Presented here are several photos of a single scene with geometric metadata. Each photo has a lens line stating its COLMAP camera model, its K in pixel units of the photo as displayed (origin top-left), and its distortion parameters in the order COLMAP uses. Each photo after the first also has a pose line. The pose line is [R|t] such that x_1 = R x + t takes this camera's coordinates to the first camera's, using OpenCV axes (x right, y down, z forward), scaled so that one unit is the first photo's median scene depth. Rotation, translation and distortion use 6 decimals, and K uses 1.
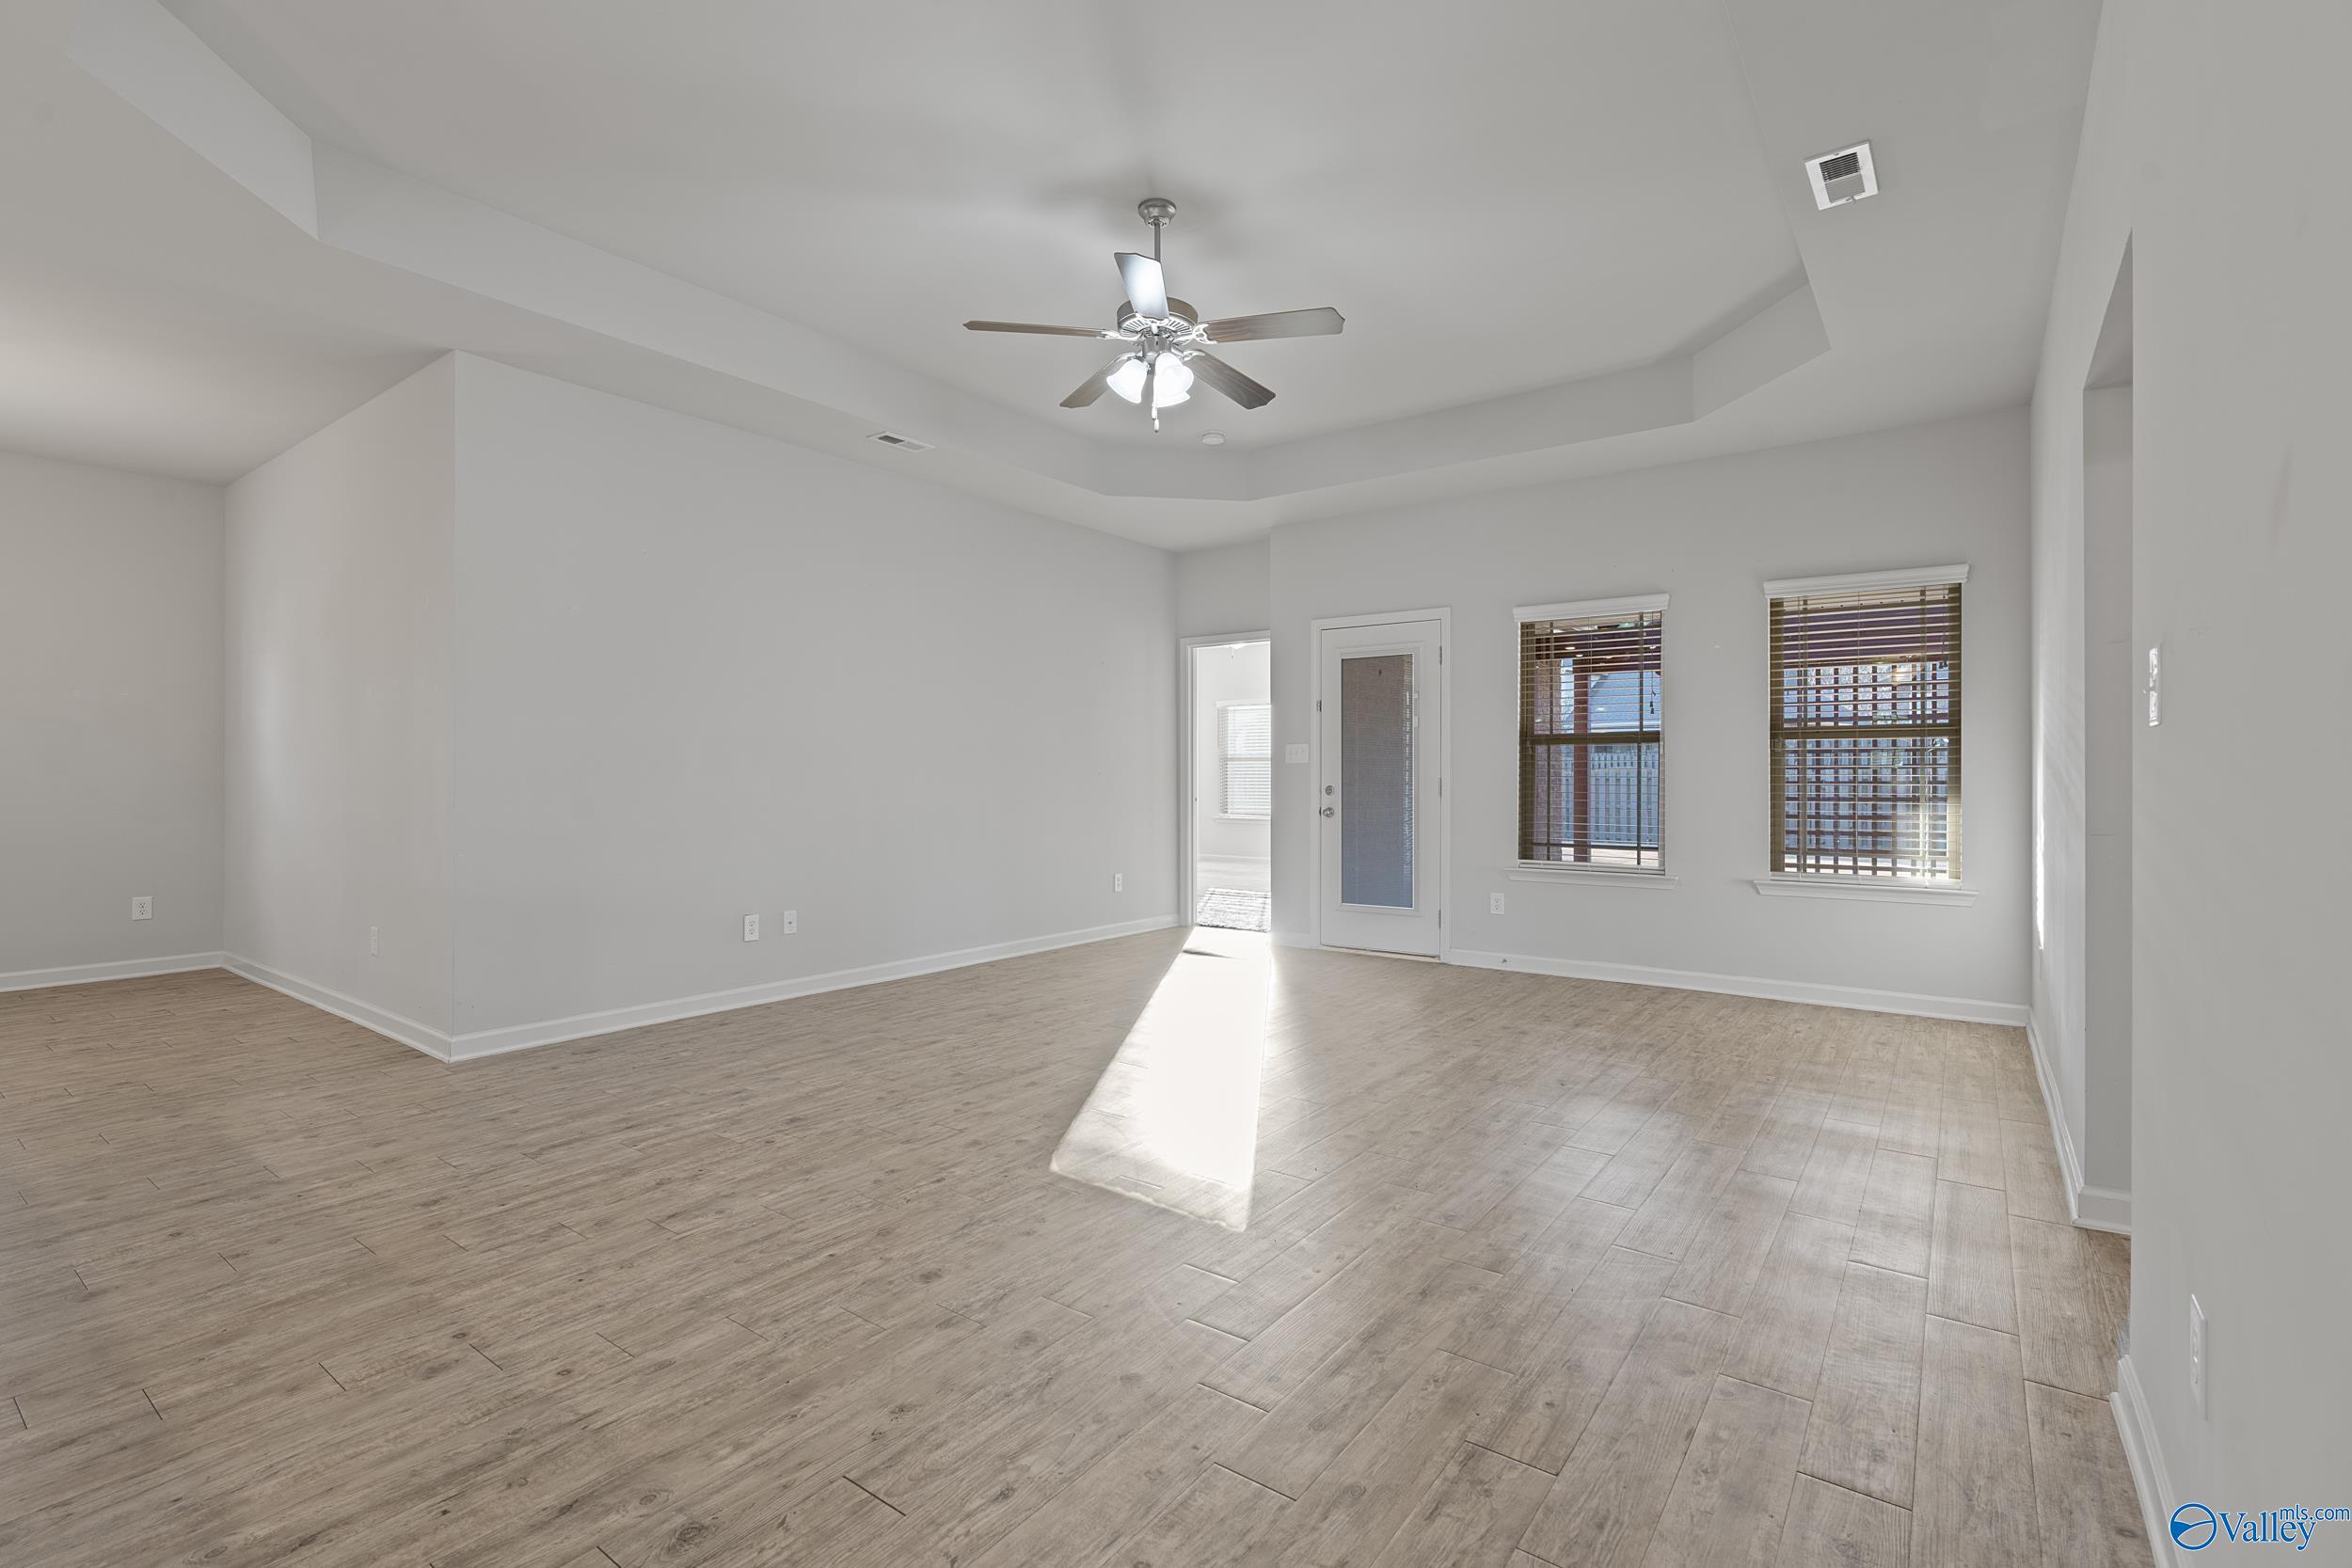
lens RADIAL K [[1067.9, 0, 1187.2], [0, 1067.9, 771.2], [0, 0, 1]] dist [-0.003765, 0.001244]
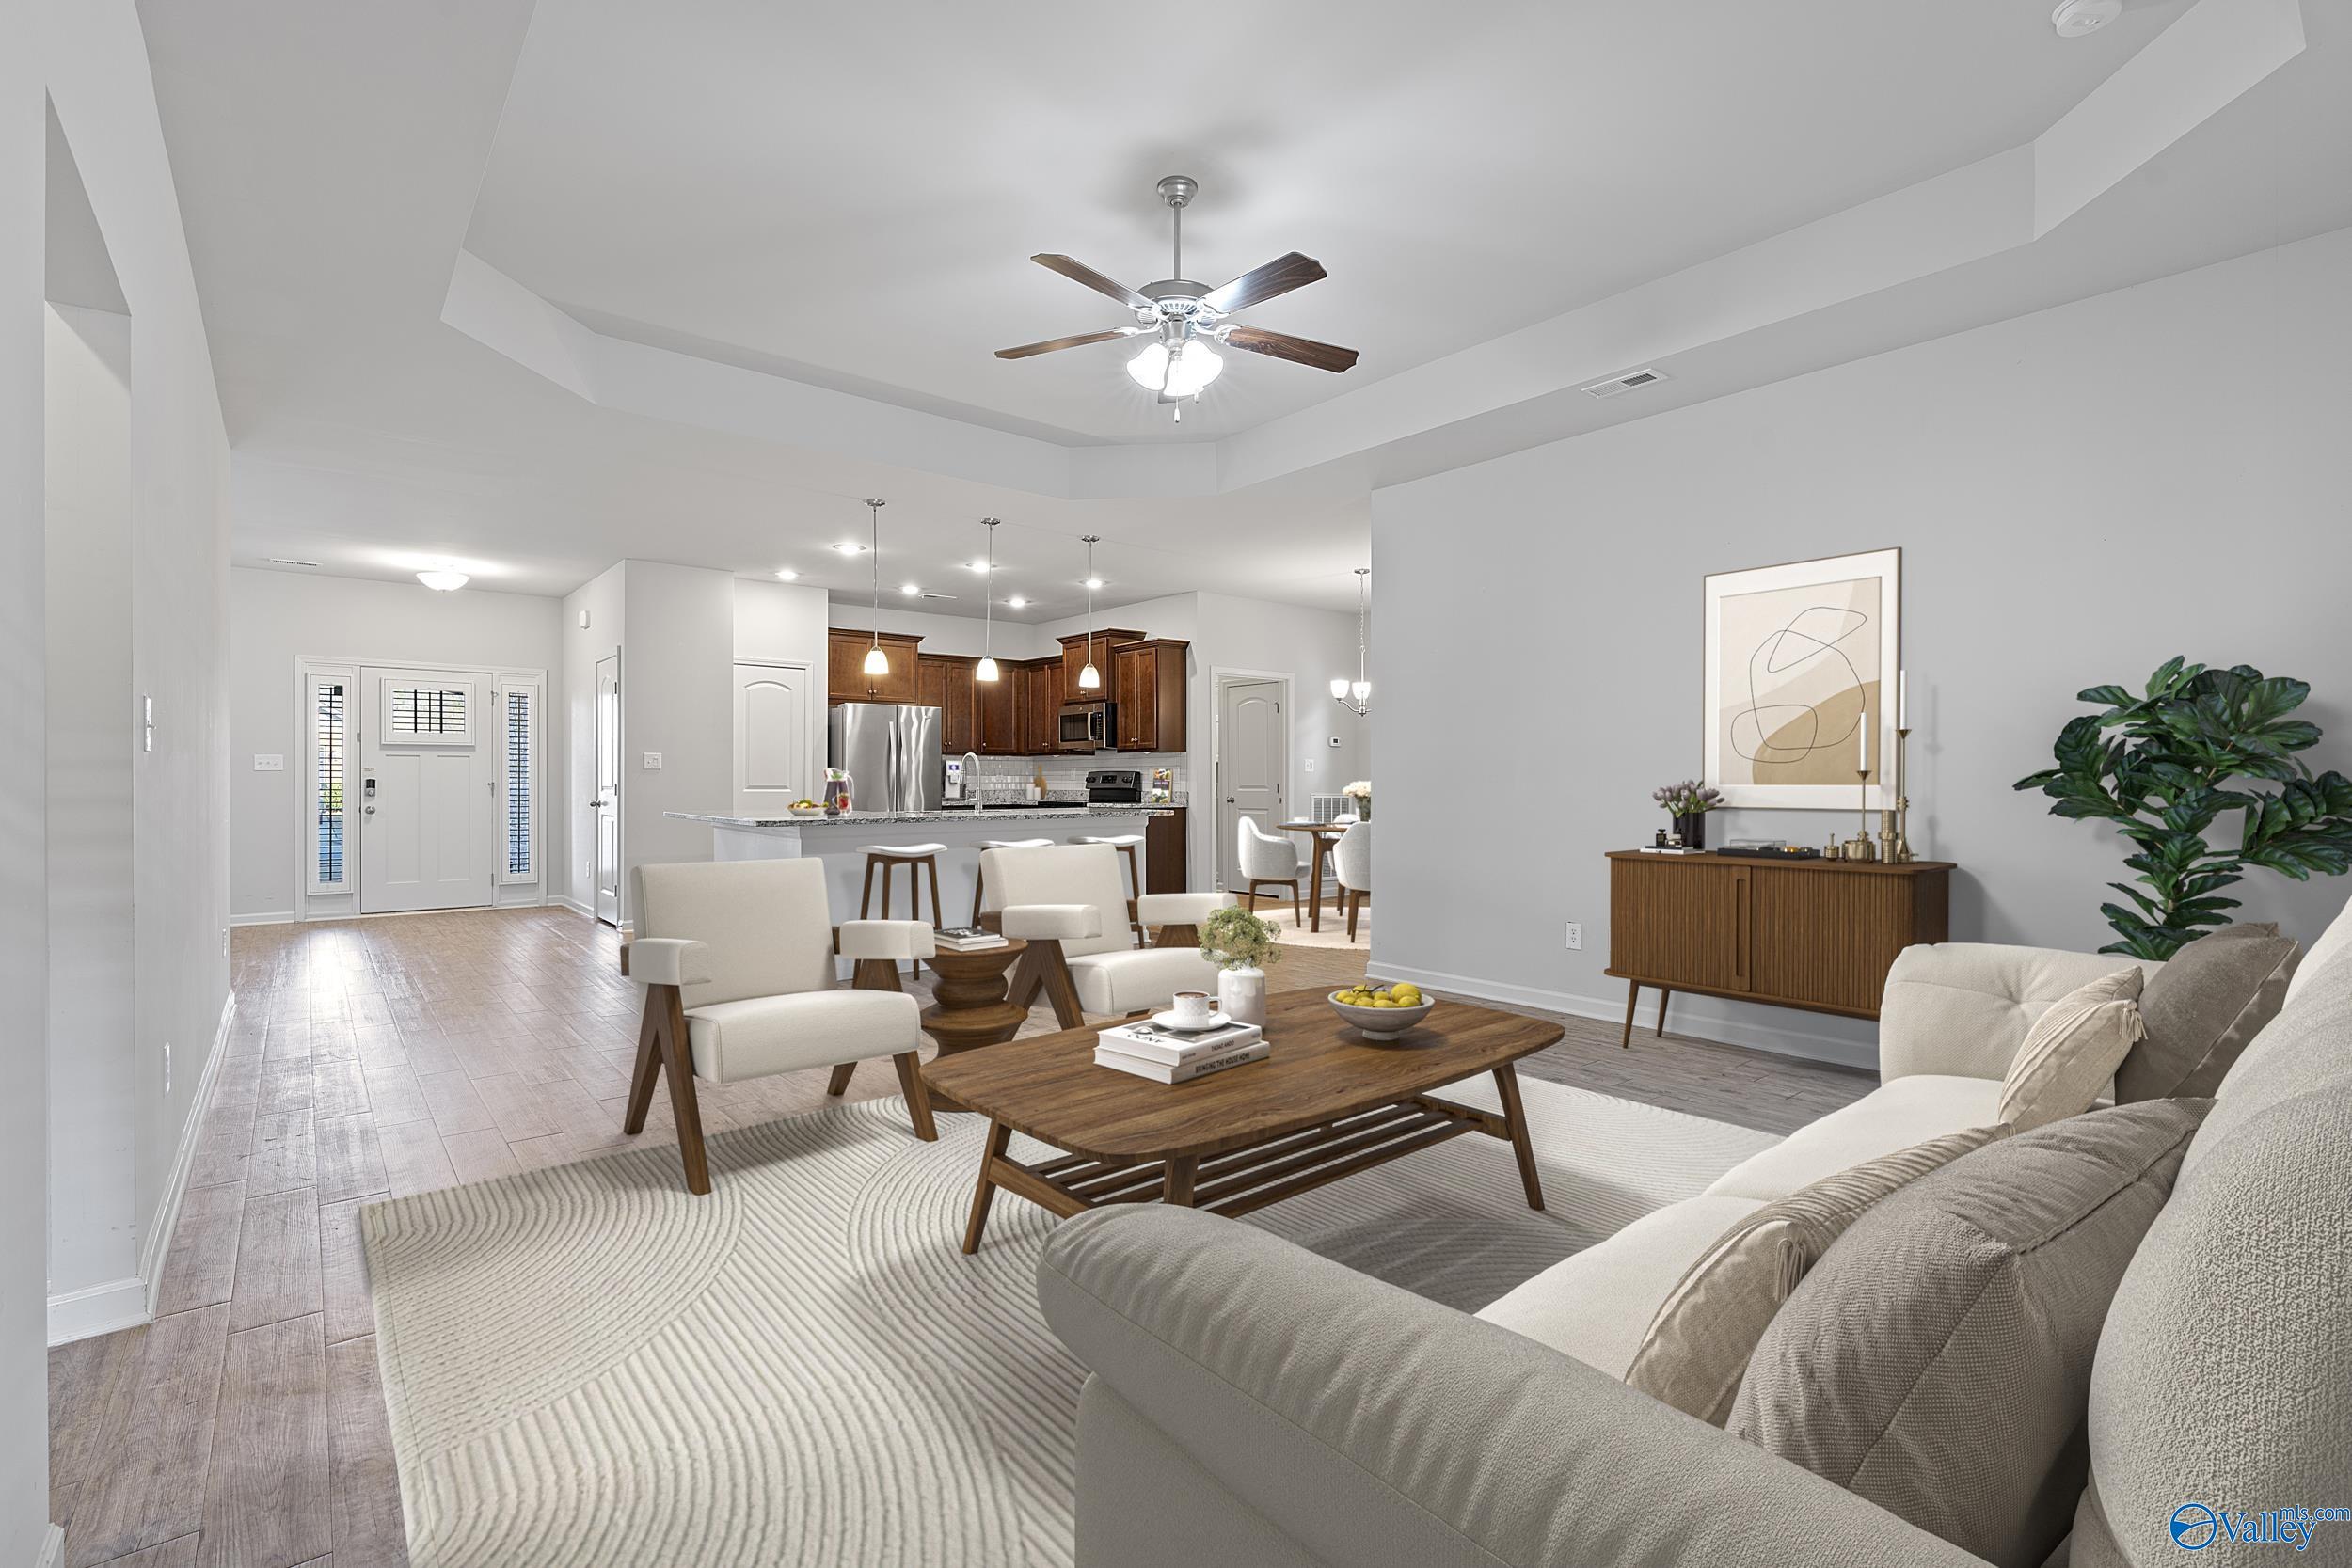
lens RADIAL K [[1067.9, 0, 1163.6], [0, 1067.9, 789.3], [0, 0, 1]] dist [-0.003765, 0.001244]
pose [[-0.247462, 0.009313, -0.968853, 1.124683], [0.005932, 0.999950, 0.008096, -0.001898], [0.968879, -0.003744, -0.247505, 1.507546]]
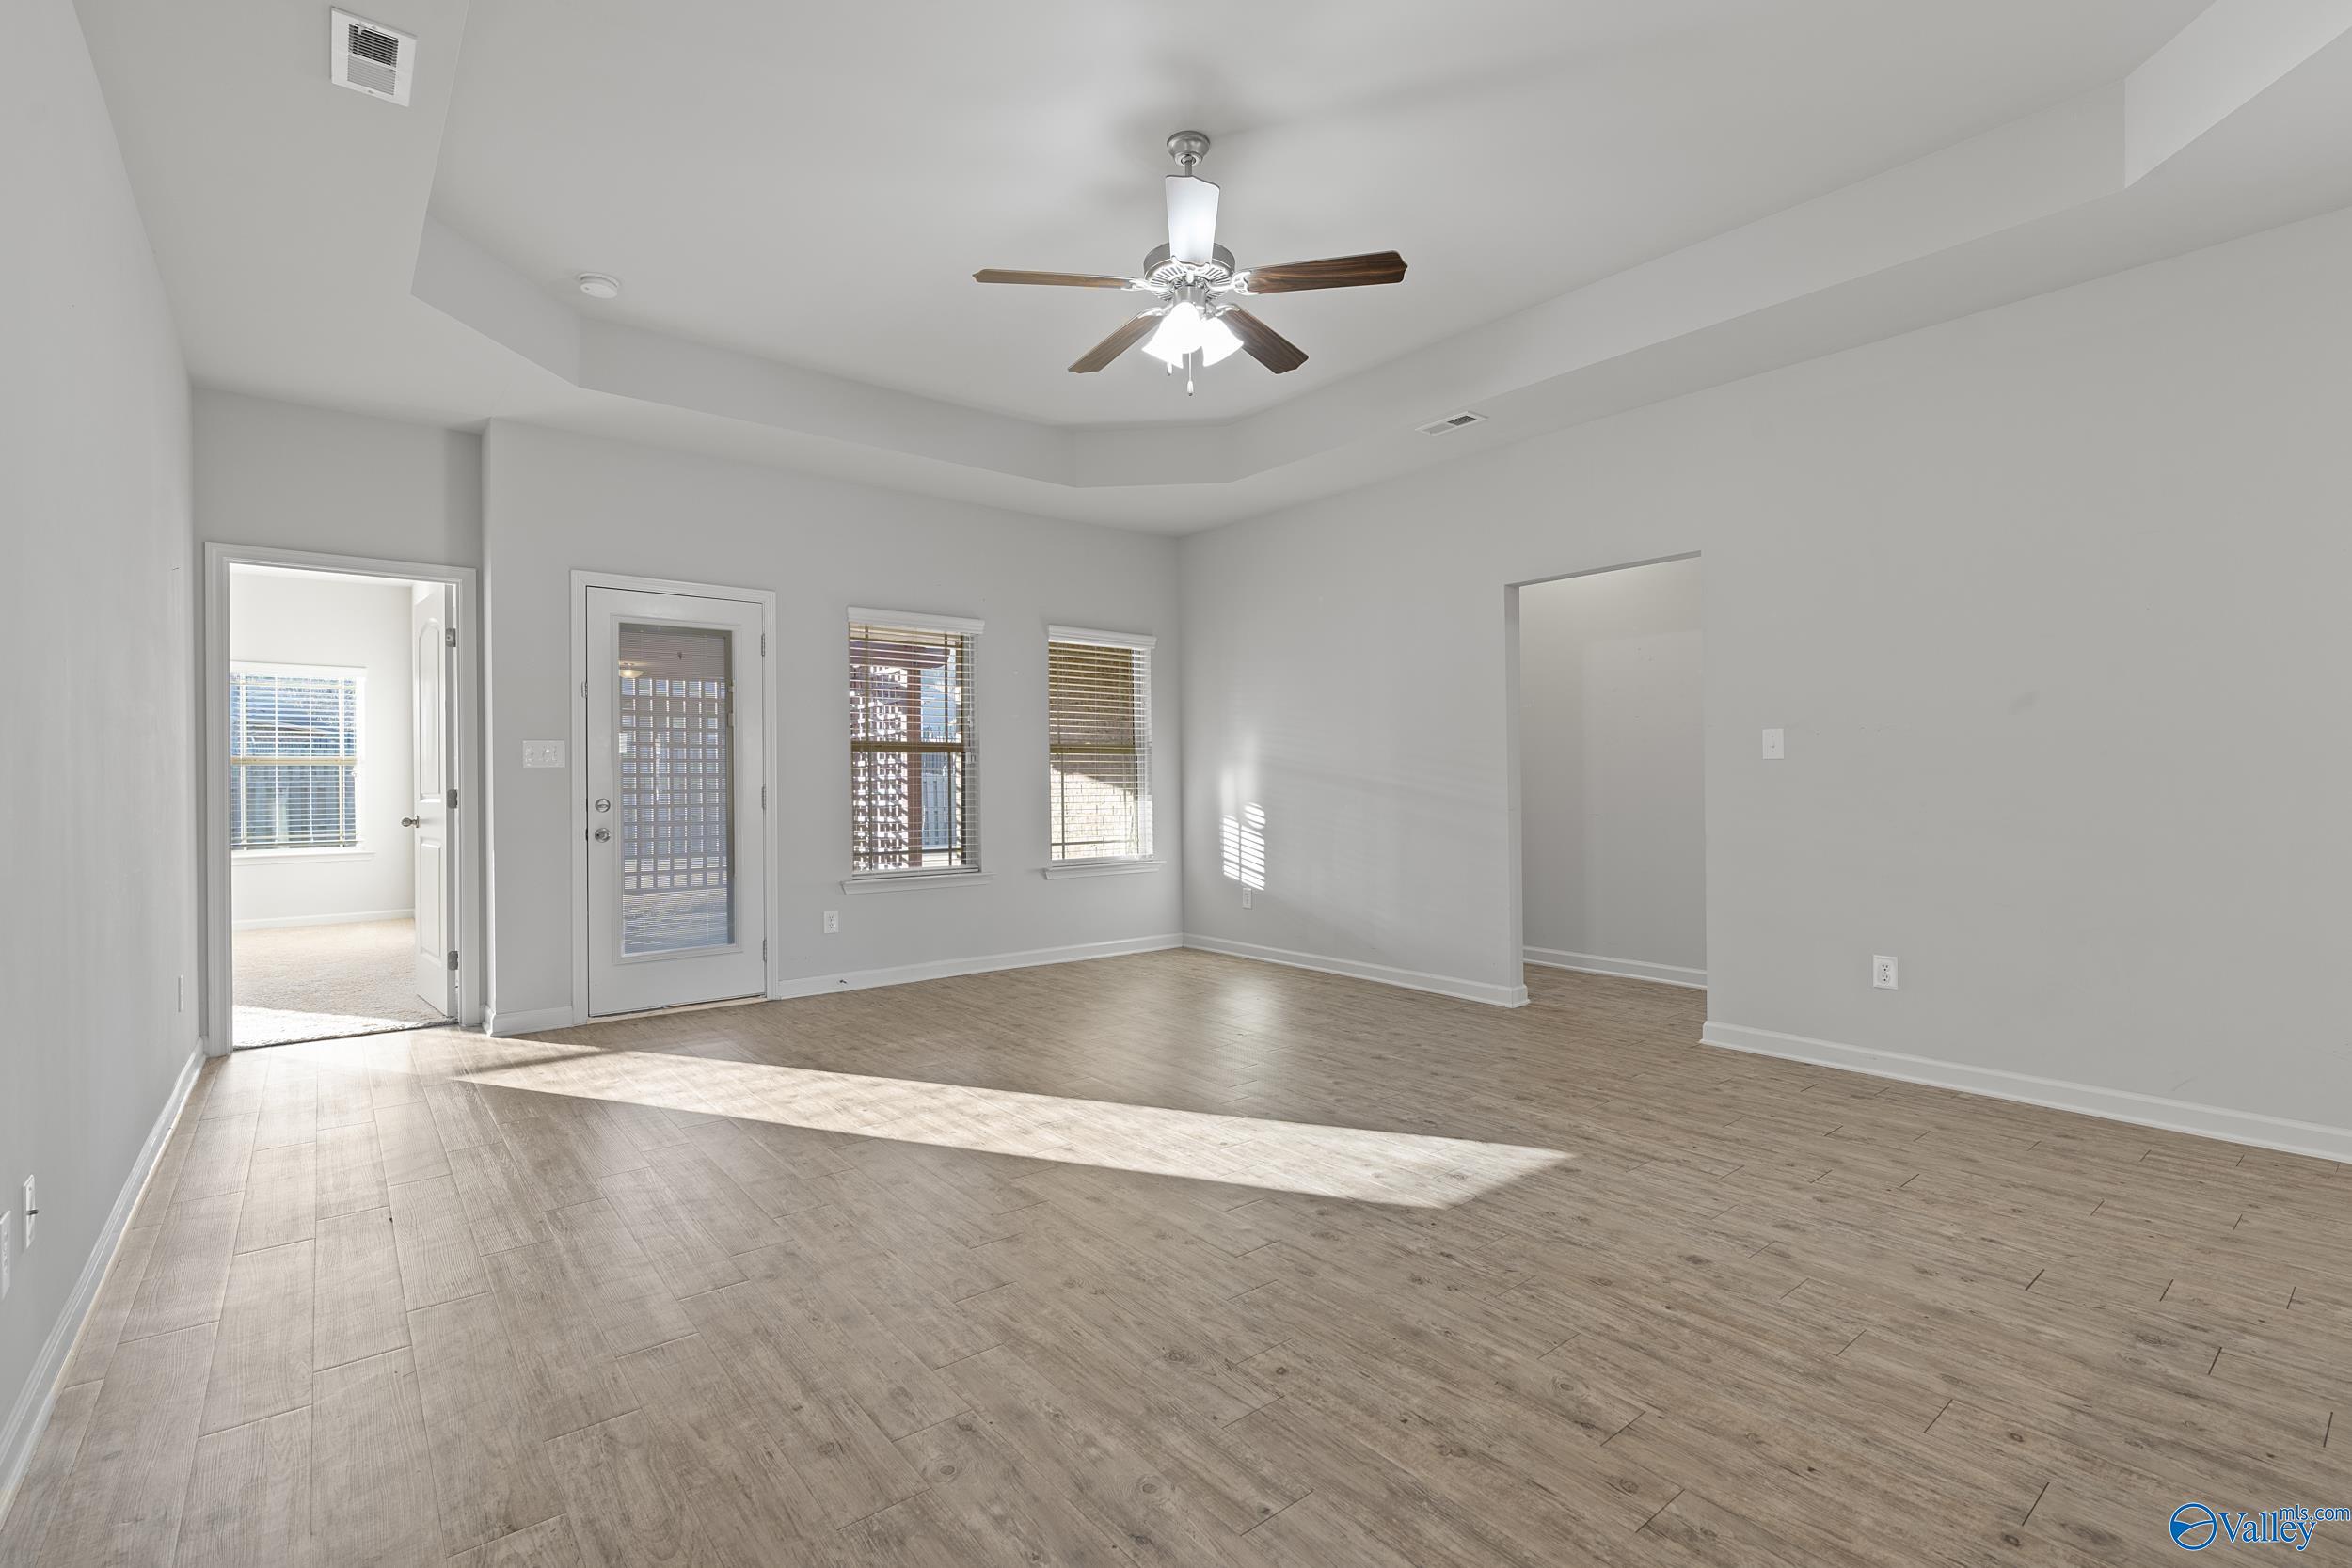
lens RADIAL K [[1067.9, 0, 1178.5], [0, 1067.9, 775.1], [0, 0, 1]] dist [-0.003765, 0.001244]
pose [[0.246693, 0.004244, 0.969084, -1.092723], [0.000857, 0.999989, -0.004597, 0.001696], [-0.969093, 0.001965, 0.246686, 0.975393]]
